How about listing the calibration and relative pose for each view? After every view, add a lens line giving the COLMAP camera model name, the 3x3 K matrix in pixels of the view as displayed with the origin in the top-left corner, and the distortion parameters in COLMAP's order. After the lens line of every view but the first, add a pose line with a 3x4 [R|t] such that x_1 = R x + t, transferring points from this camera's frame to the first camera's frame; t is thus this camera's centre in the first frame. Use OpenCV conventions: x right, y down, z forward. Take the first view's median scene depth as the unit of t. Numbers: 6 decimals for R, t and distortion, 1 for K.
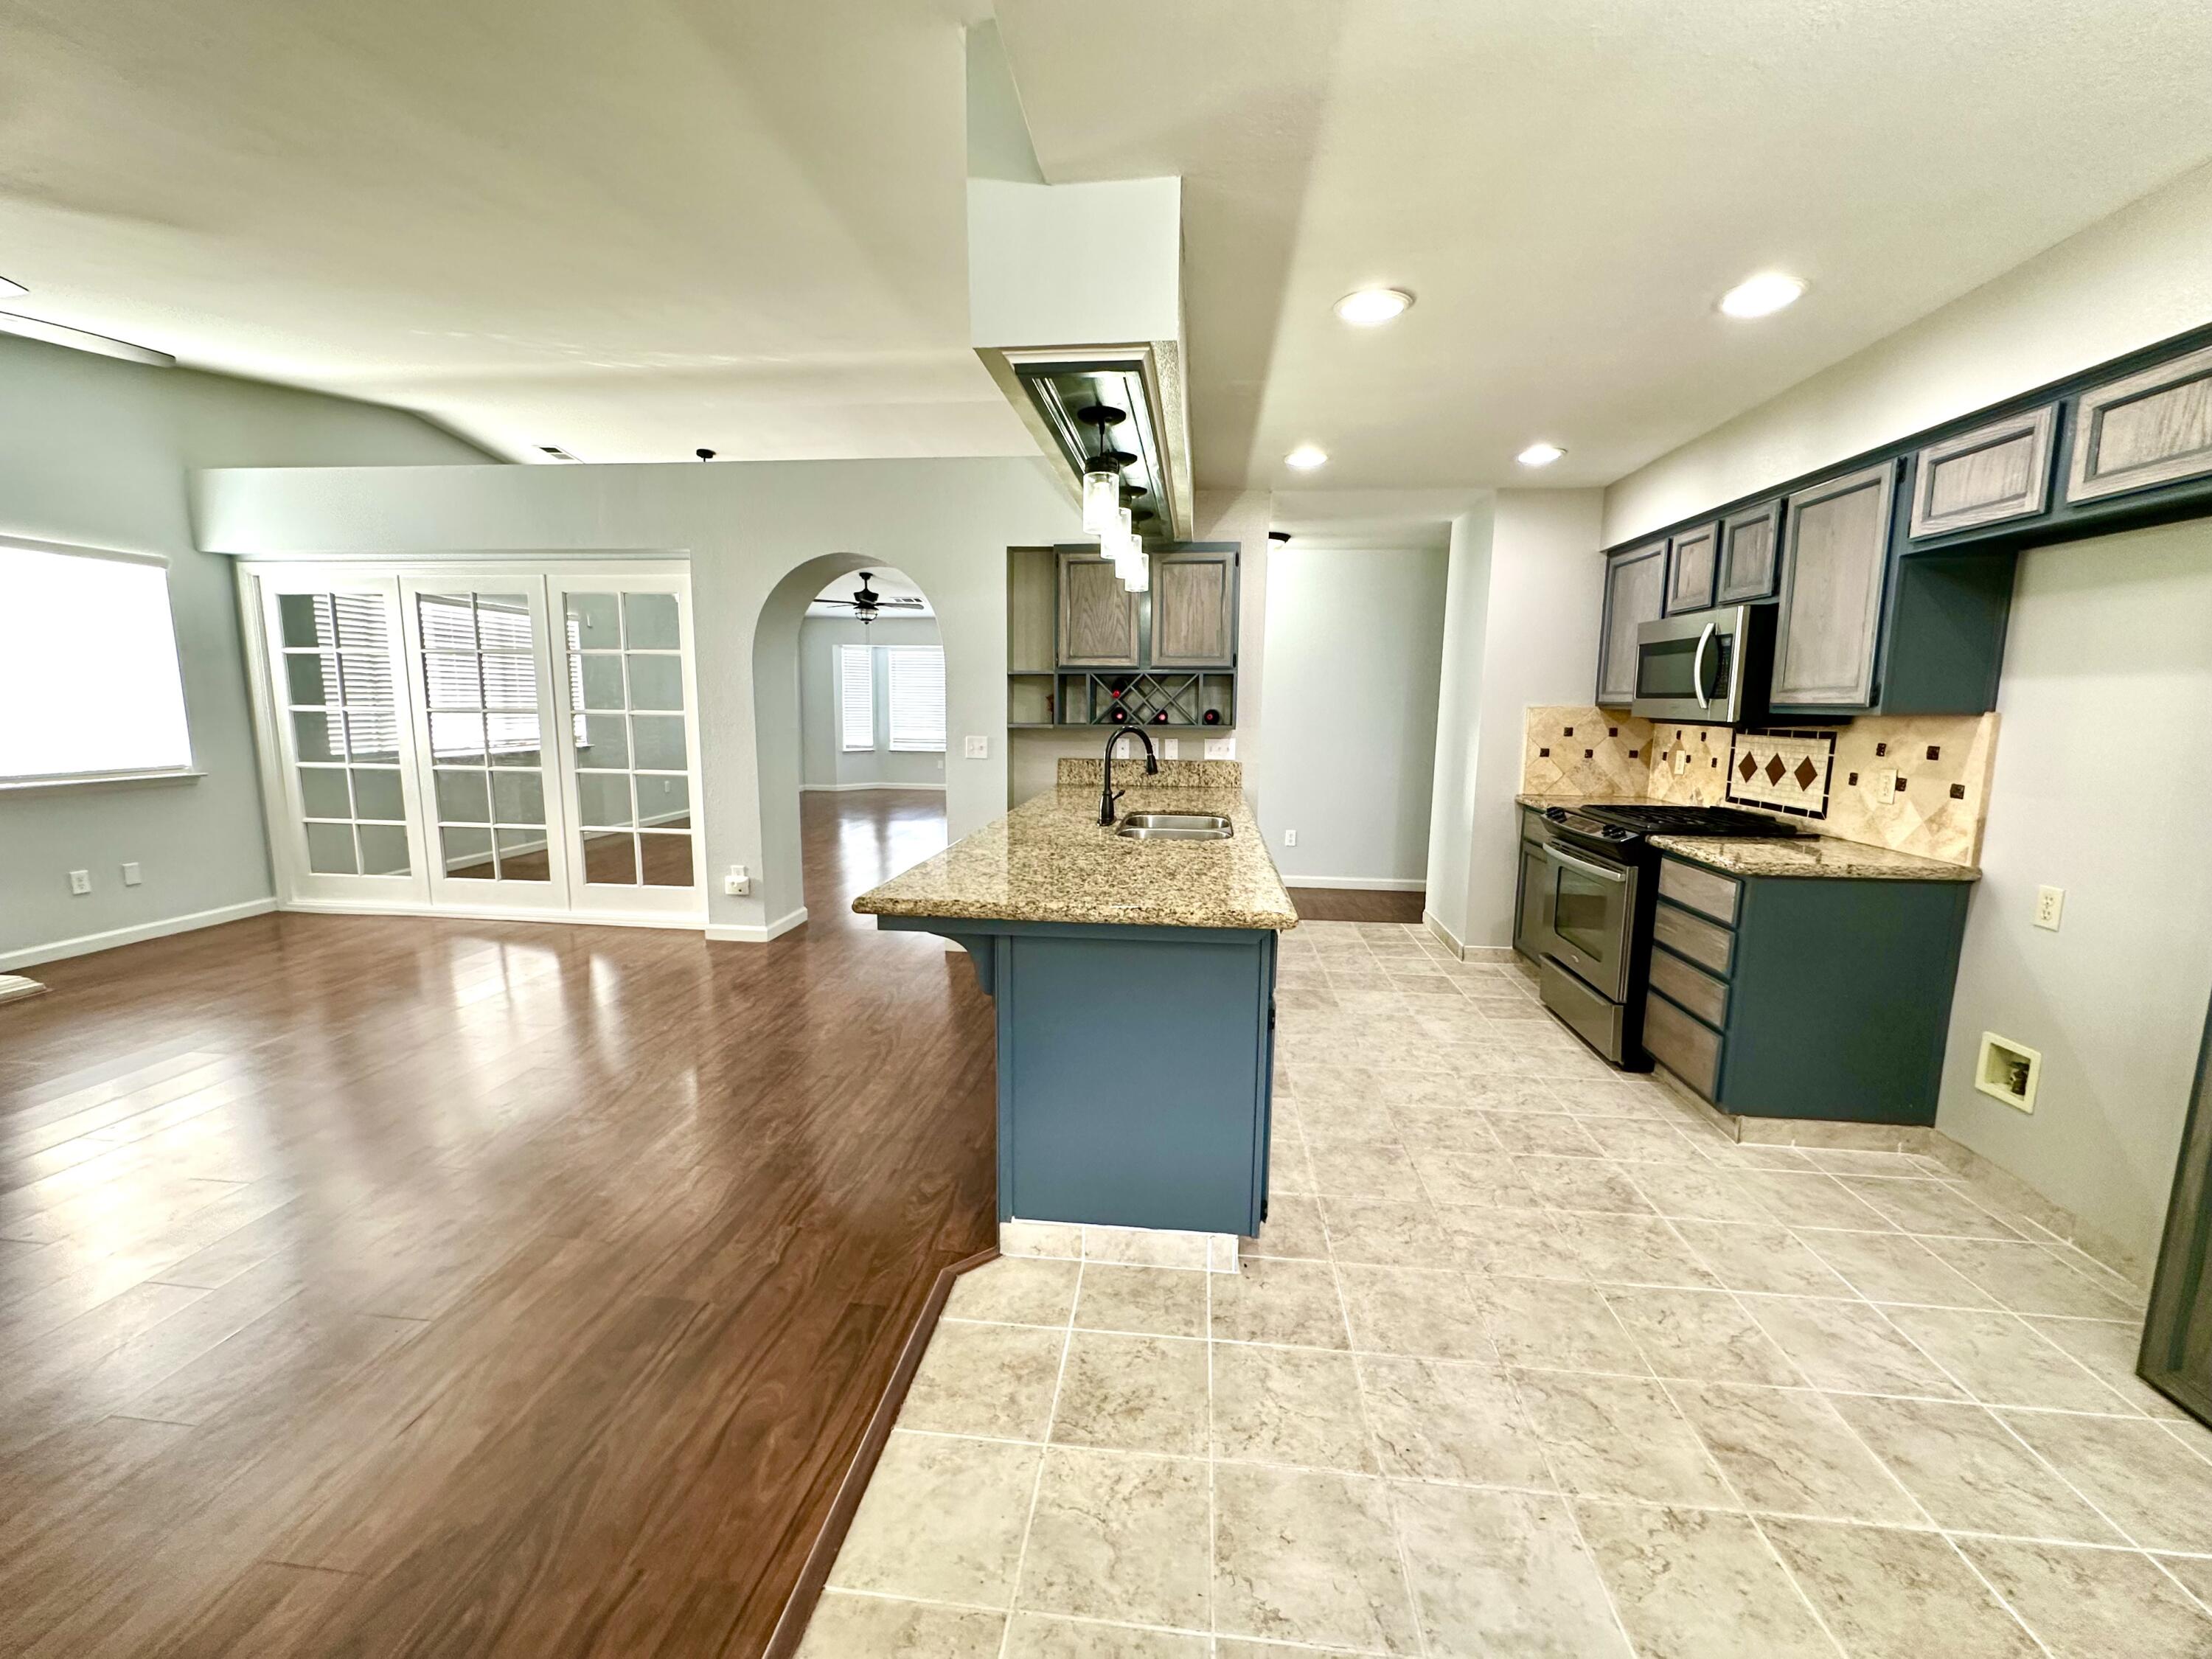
lens RADIAL K [[886.8, 0, 1109.6], [0, 886.8, 824.1], [0, 0, 1]] dist [-0.004754, 0.001208]
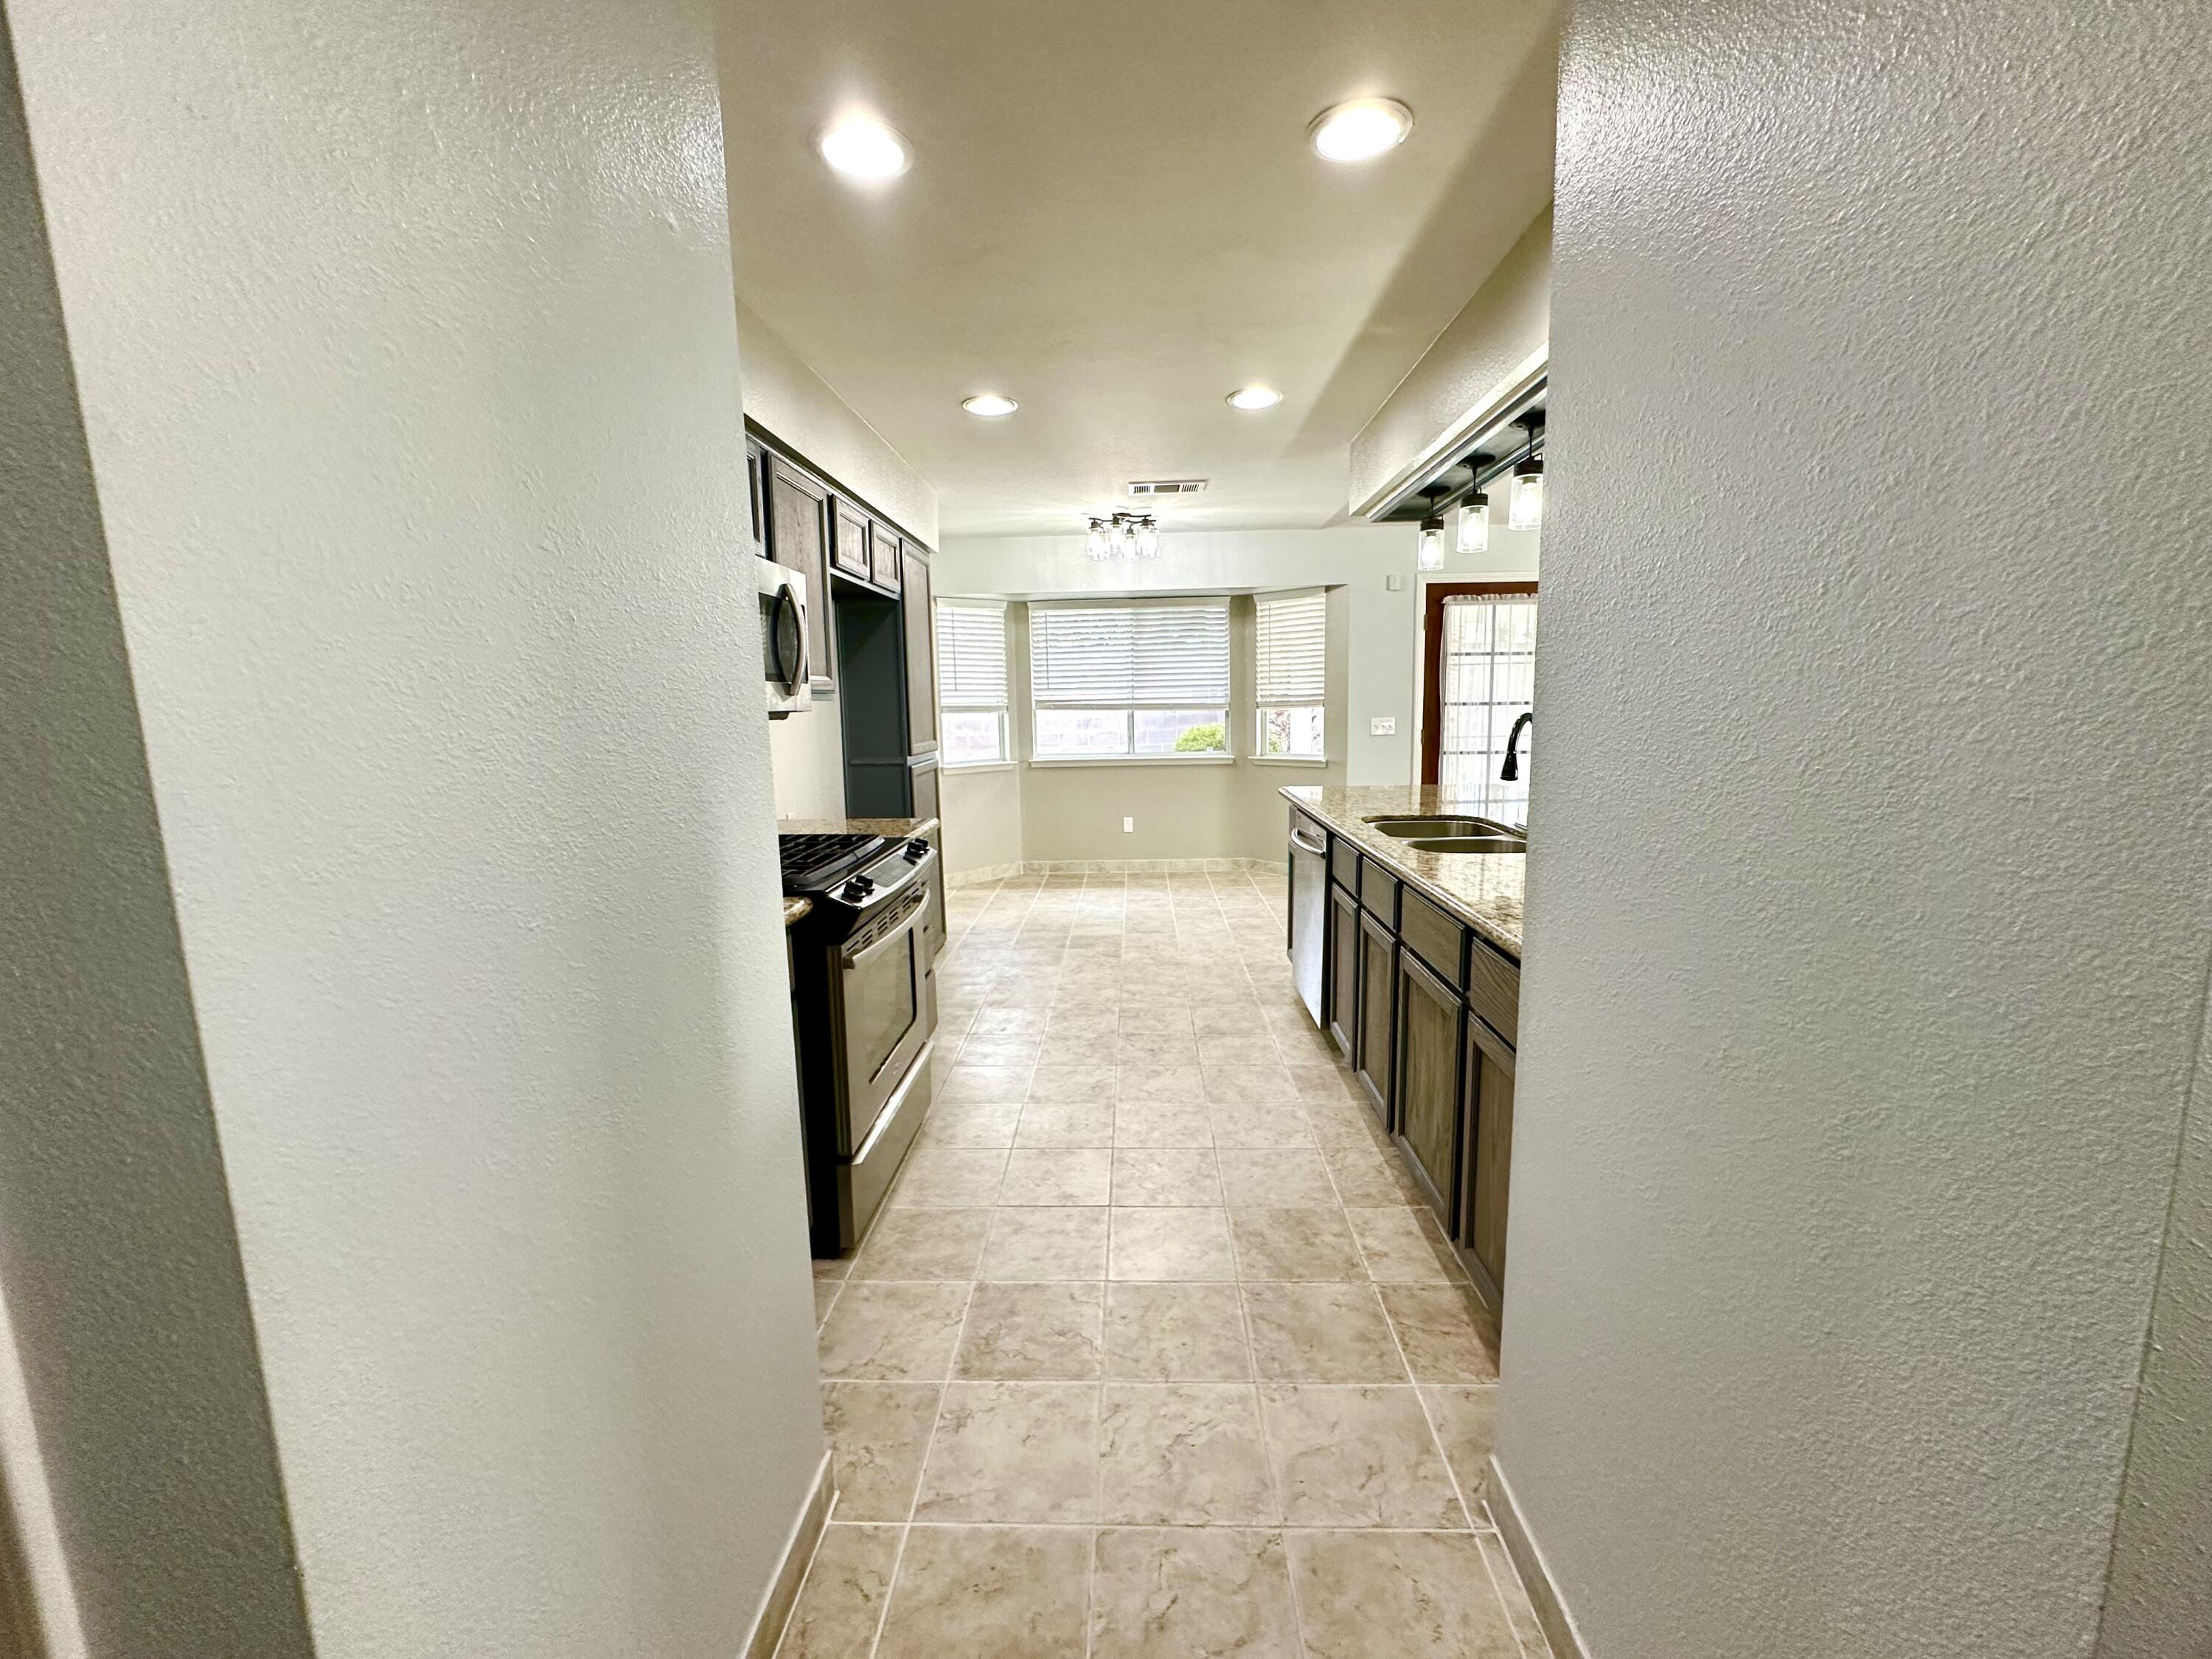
lens RADIAL K [[886.8, 0, 1107.3], [0, 886.8, 830.7], [0, 0, 1]] dist [-0.004754, 0.001208]
pose [[-0.997708, 0.023740, -0.063359, 0.398387], [0.004492, 0.957600, 0.288067, -0.219813], [0.067511, 0.287122, -0.955512, 1.599981]]
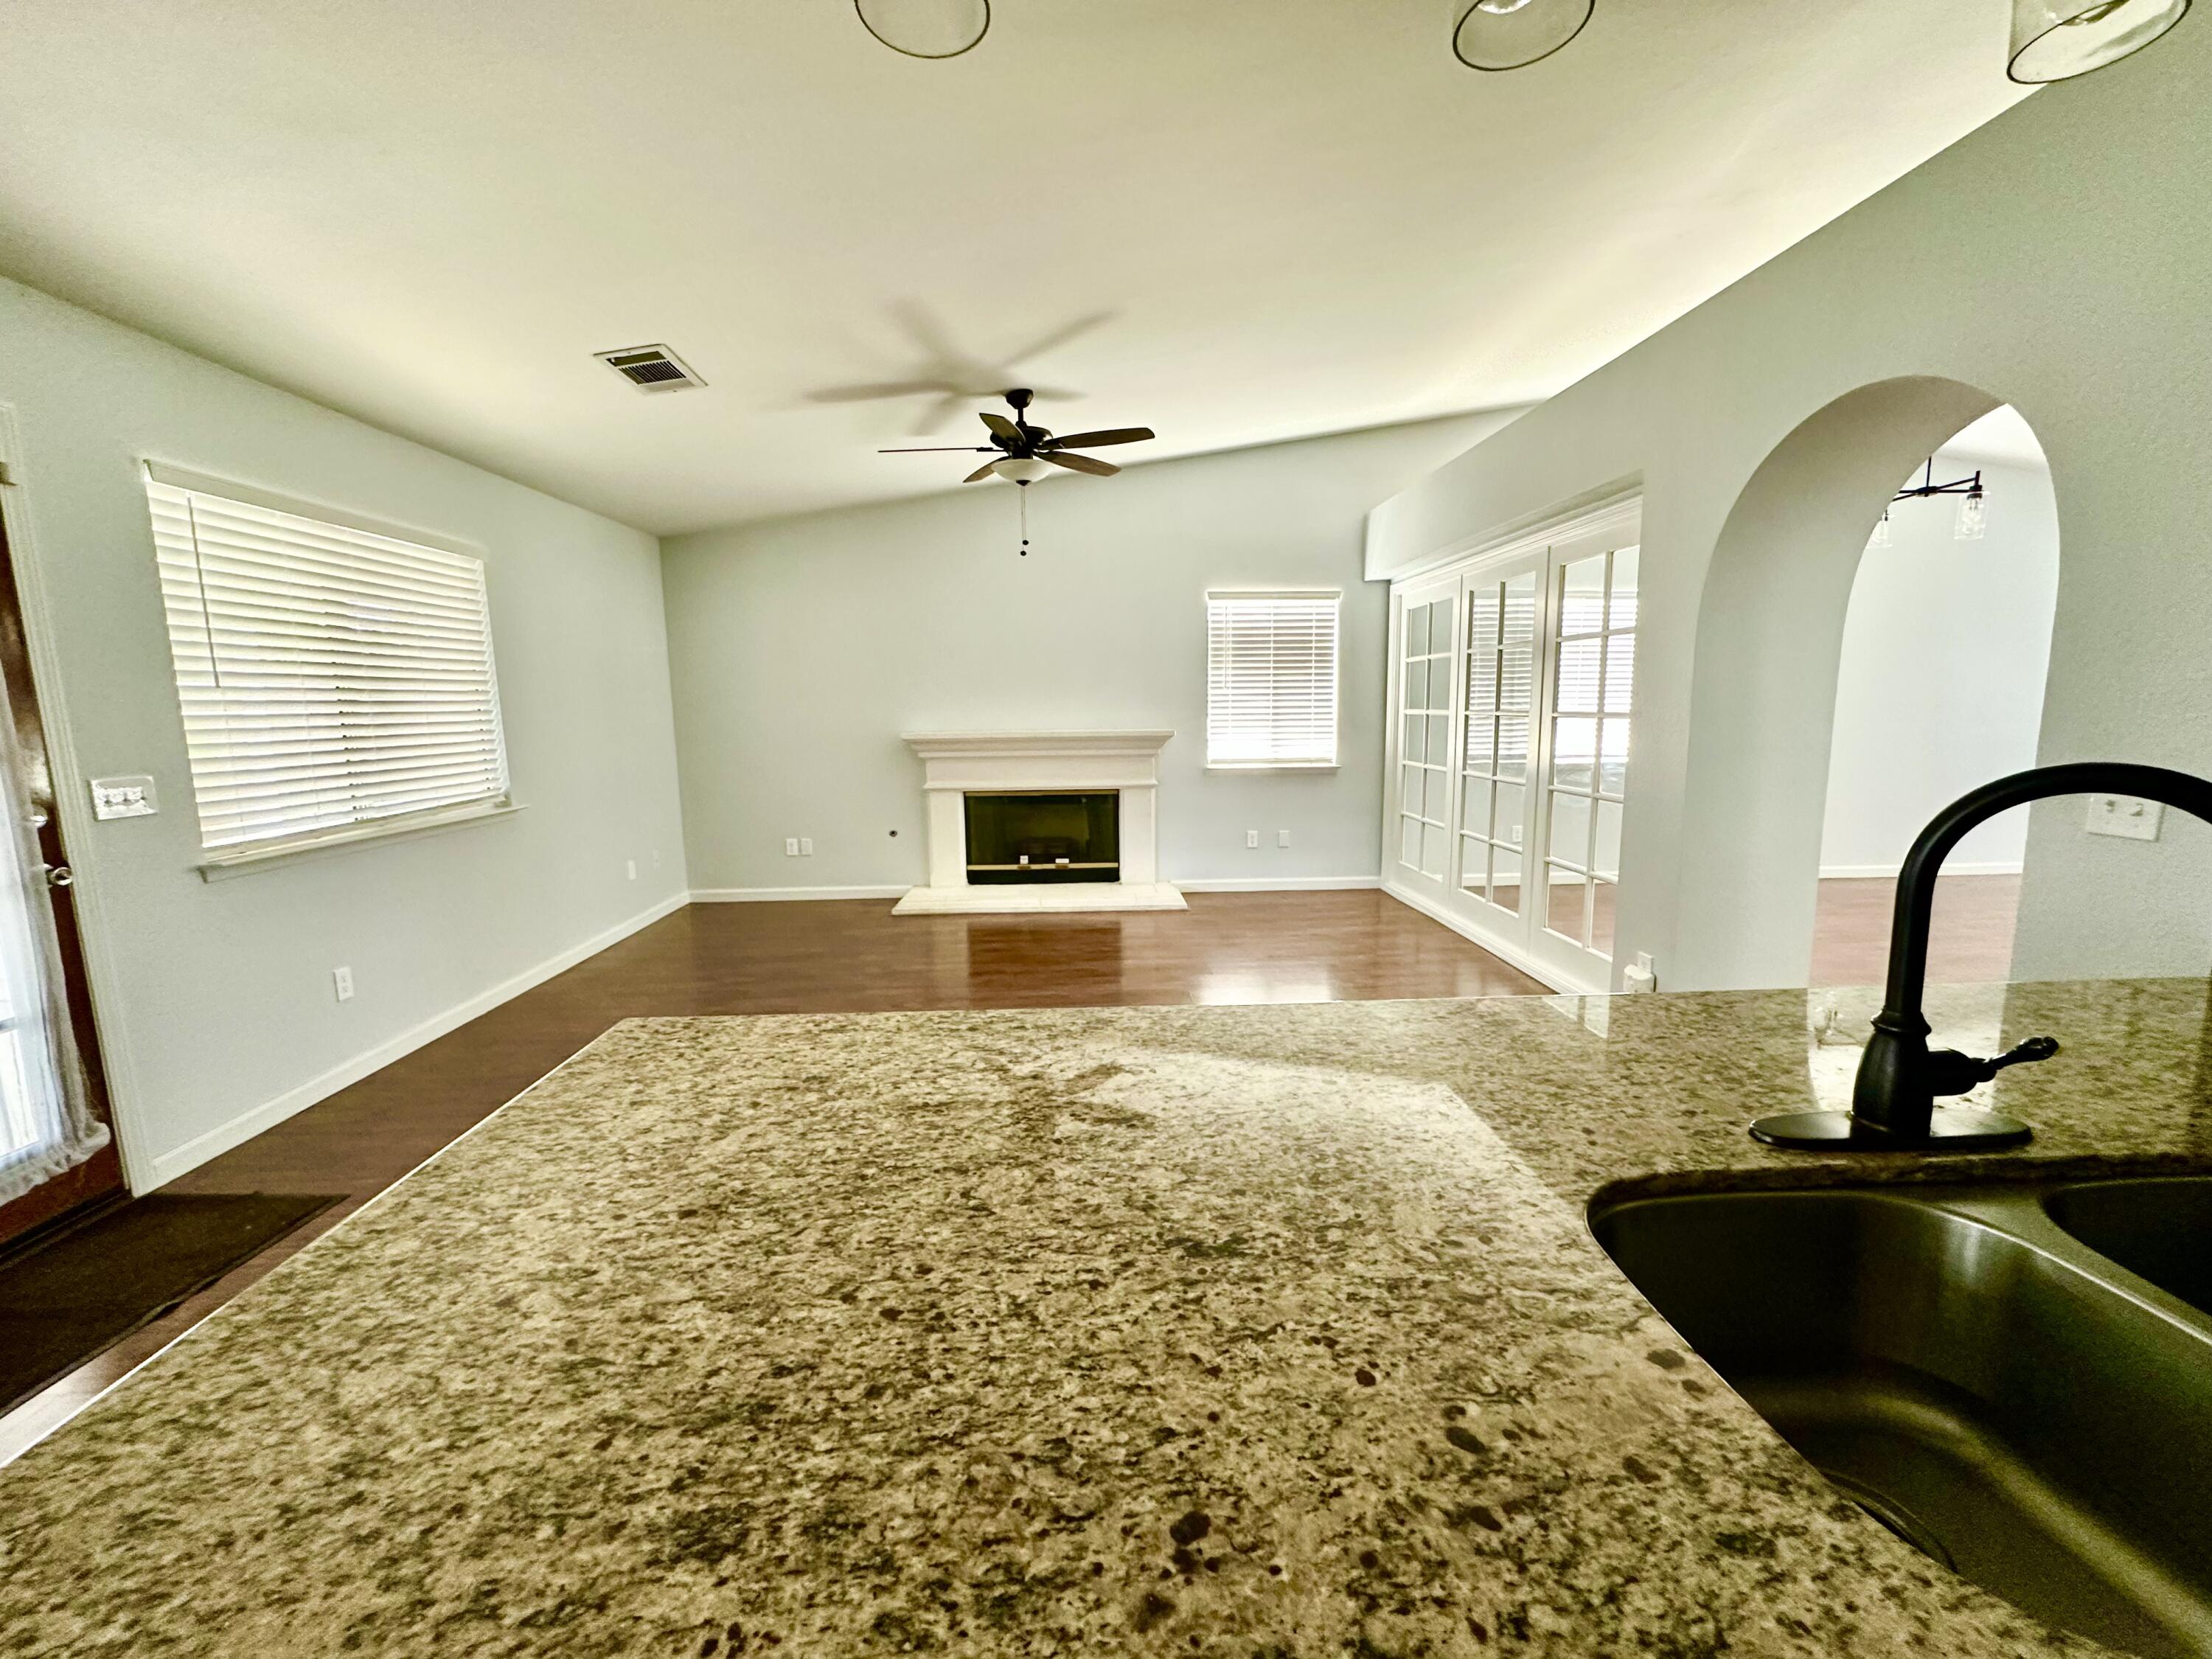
lens RADIAL K [[886.8, 0, 1105.5], [0, 886.8, 823.7], [0, 0, 1]] dist [-0.004754, 0.001208]
pose [[0.156871, 0.118409, -0.980495, 0.185324], [-0.124035, 0.987288, 0.099385, -0.082494], [0.979799, 0.106025, 0.169564, 0.667484]]
